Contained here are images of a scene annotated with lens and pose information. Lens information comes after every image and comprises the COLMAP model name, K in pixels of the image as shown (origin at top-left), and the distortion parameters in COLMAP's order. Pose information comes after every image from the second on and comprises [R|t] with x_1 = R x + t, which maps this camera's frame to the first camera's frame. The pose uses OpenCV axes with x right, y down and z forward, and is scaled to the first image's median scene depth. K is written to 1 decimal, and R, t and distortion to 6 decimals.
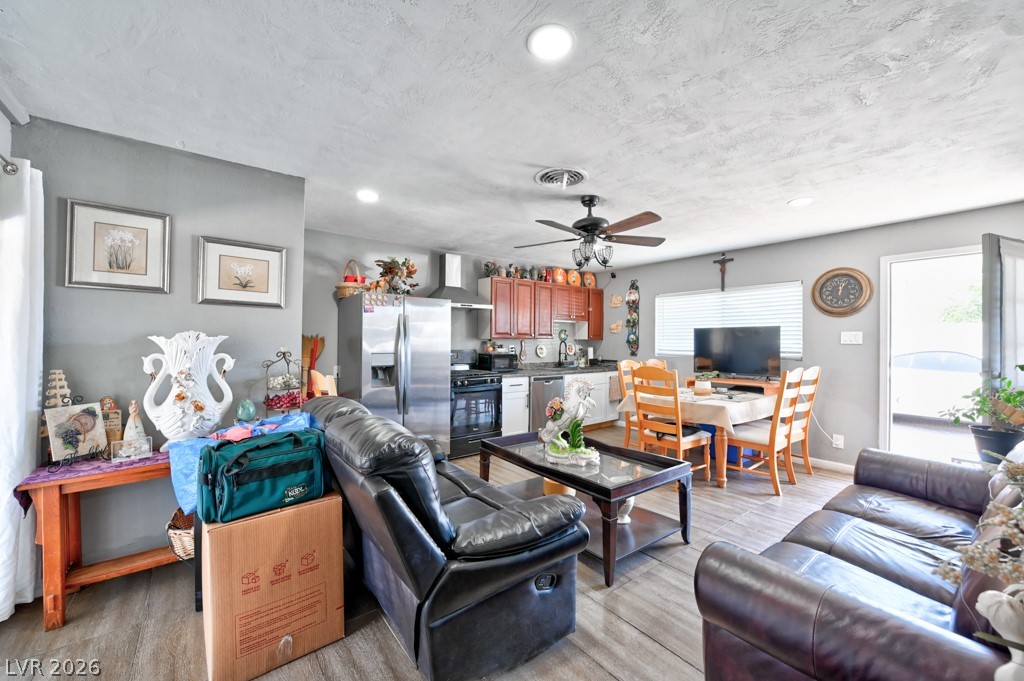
lens RADIAL K [[402.9, 0, 513.0], [0, 402.9, 336.7], [0, 0, 1]] dist [0.000725, -0.001587]
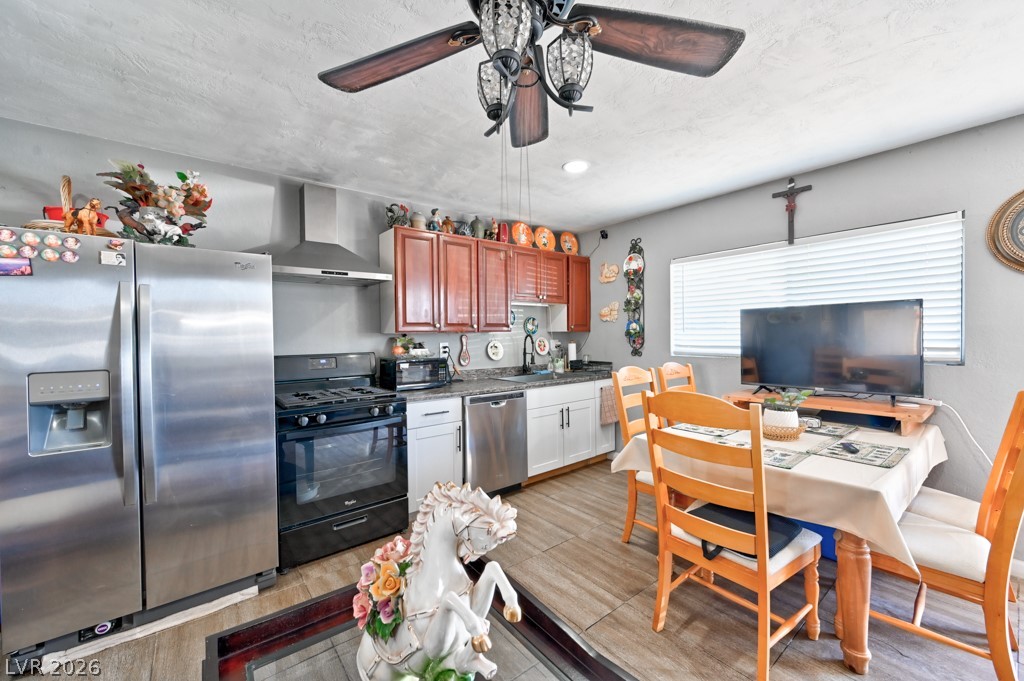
lens RADIAL K [[402.9, 0, 512.9], [0, 402.9, 339.1], [0, 0, 1]] dist [0.000725, -0.001587]
pose [[0.999757, -0.018182, 0.012487, 0.096116], [0.017896, 0.999583, 0.022652, 0.002879], [-0.012893, -0.022423, 0.999665, 0.368744]]
